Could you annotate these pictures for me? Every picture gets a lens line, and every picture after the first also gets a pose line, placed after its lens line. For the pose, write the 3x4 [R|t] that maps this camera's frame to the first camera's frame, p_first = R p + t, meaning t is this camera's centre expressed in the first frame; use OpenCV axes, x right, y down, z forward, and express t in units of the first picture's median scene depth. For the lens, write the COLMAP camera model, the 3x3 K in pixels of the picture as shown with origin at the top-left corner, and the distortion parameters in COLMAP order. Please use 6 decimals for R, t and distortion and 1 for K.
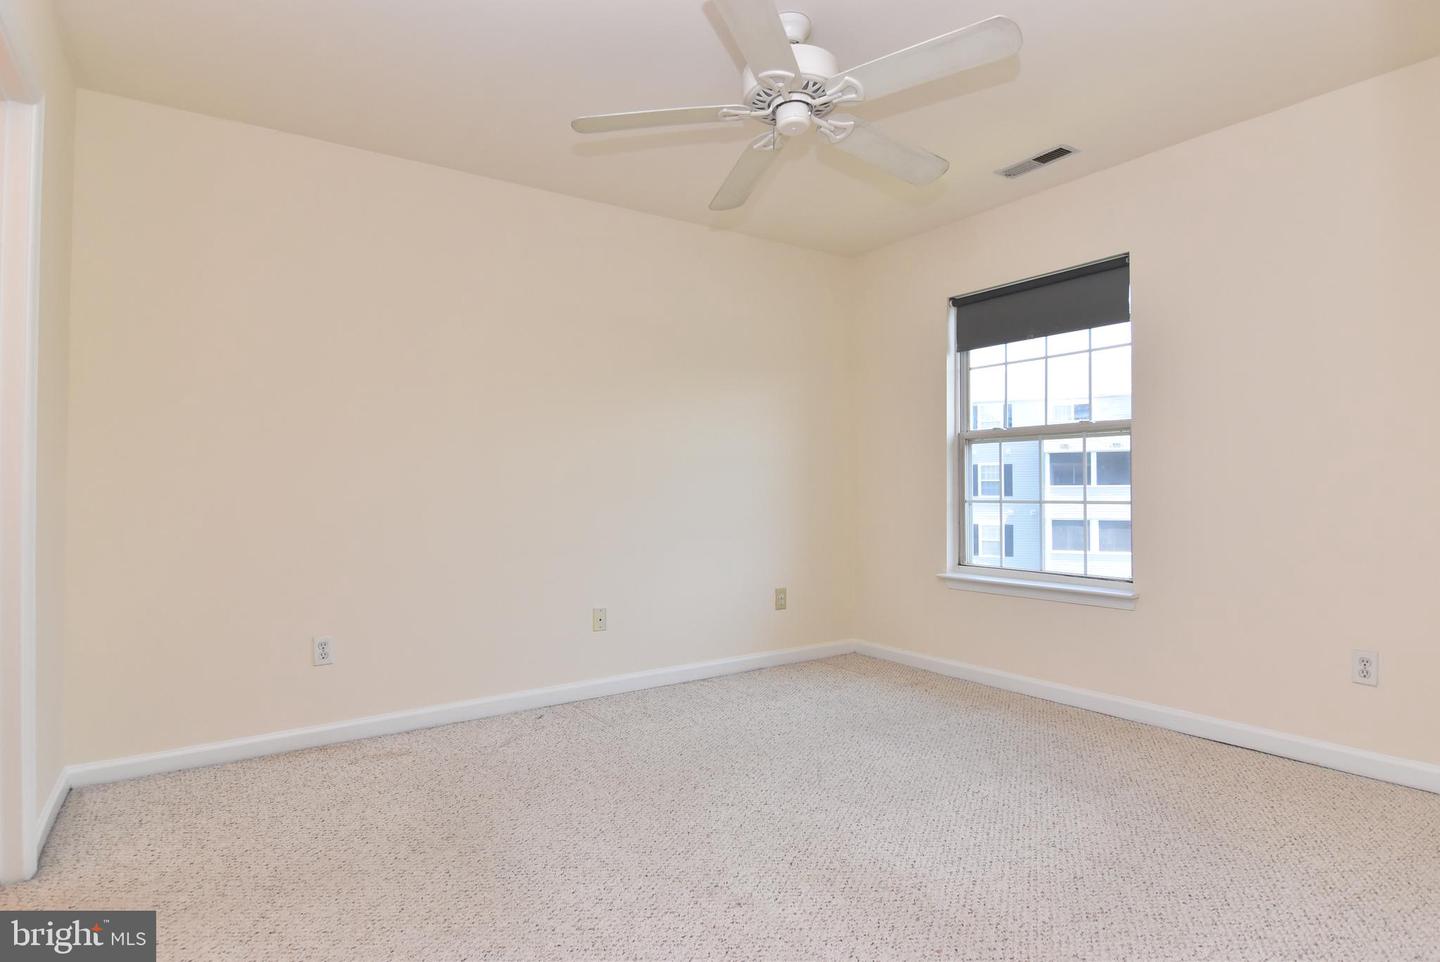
lens RADIAL K [[768.9, 0, 724.4], [0, 768.9, 477.4], [0, 0, 1]] dist [0.015137, -0.025936]
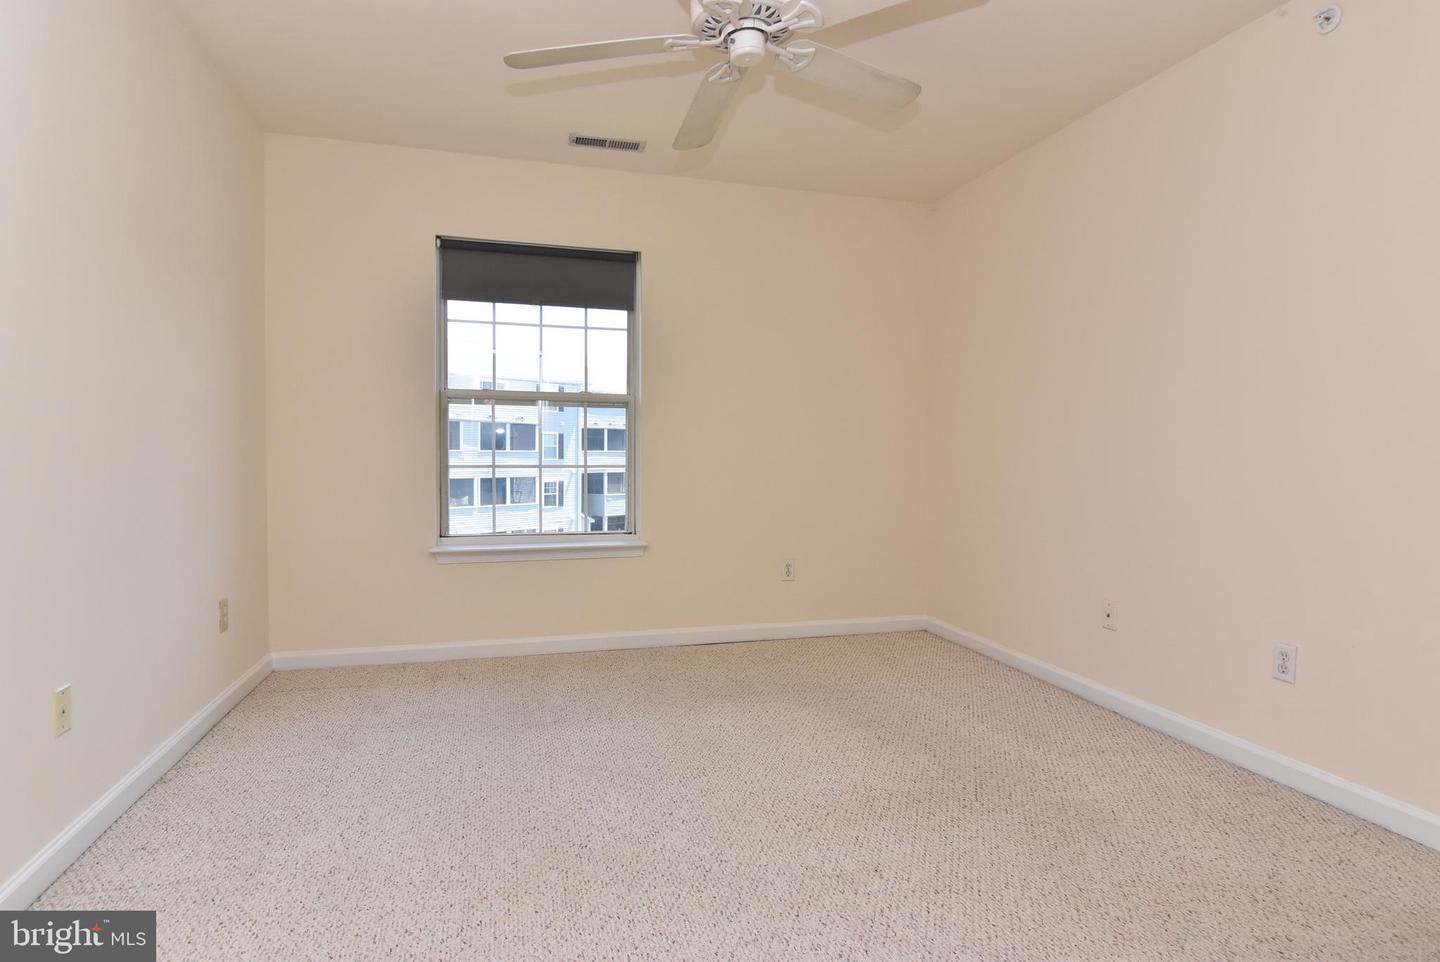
lens RADIAL K [[768.9, 0, 724.4], [0, 768.9, 477.4], [0, 0, 1]] dist [0.015137, -0.025936]
pose [[0.324035, -0.022947, 0.945767, -0.519575], [-0.021490, 0.999269, 0.031608, 0.009589], [-0.945801, -0.030566, 0.323305, 0.468135]]
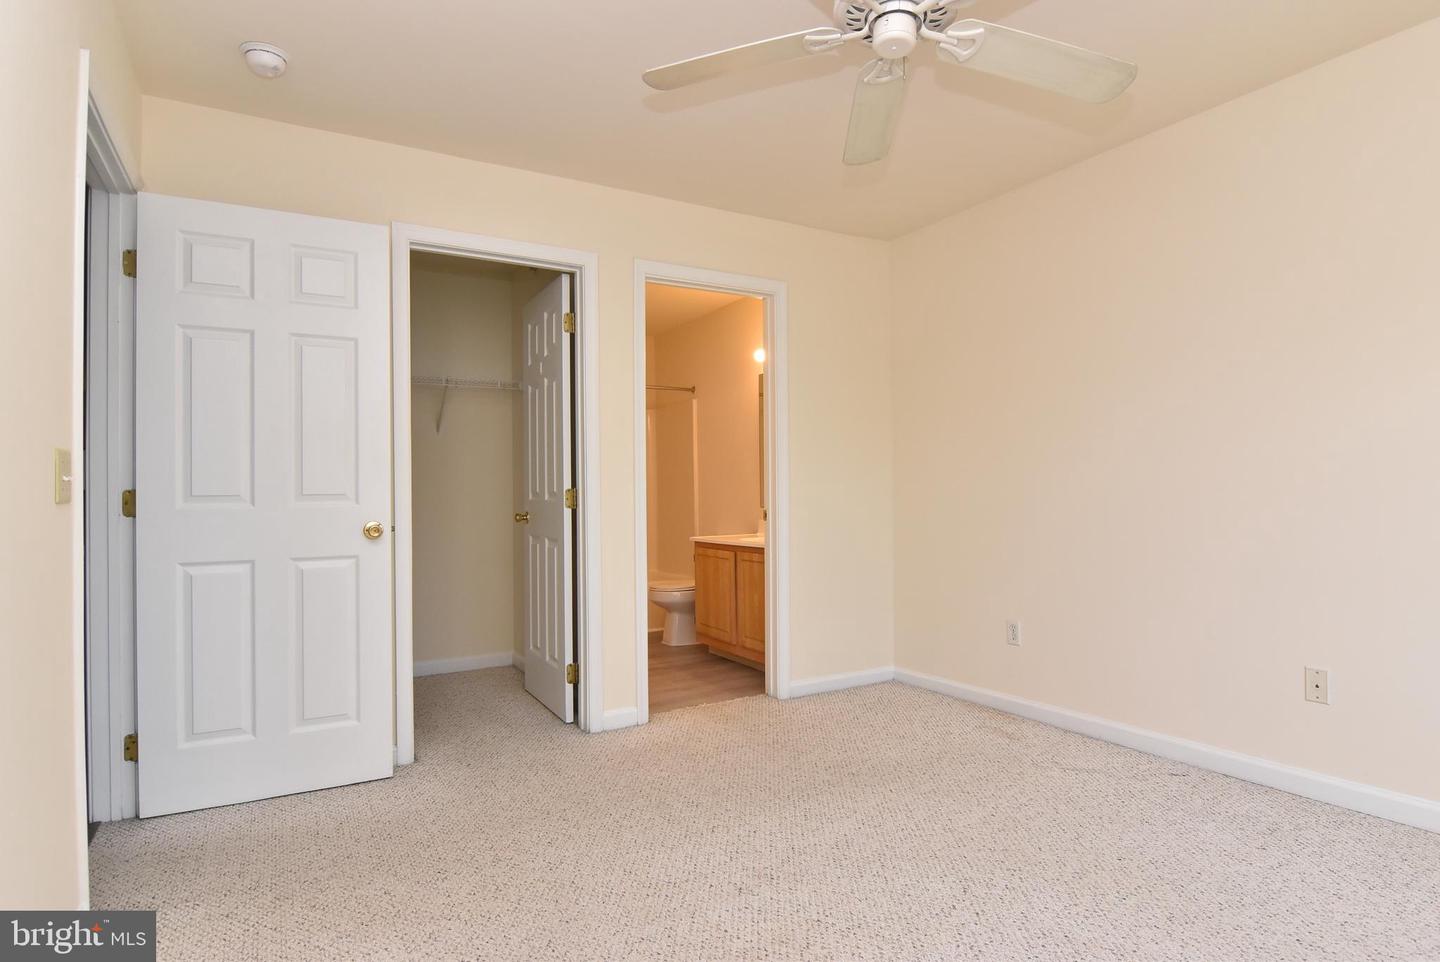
lens RADIAL K [[778.0, 0, 720.3], [0, 778.0, 504.0], [0, 0, 1]] dist [-0.001516, -0.000412]
pose [[-0.075533, 0.019085, -0.996961, 0.572571], [0.023951, 0.999563, 0.017320, 0.003448], [0.996856, -0.022570, -0.075957, 0.568061]]
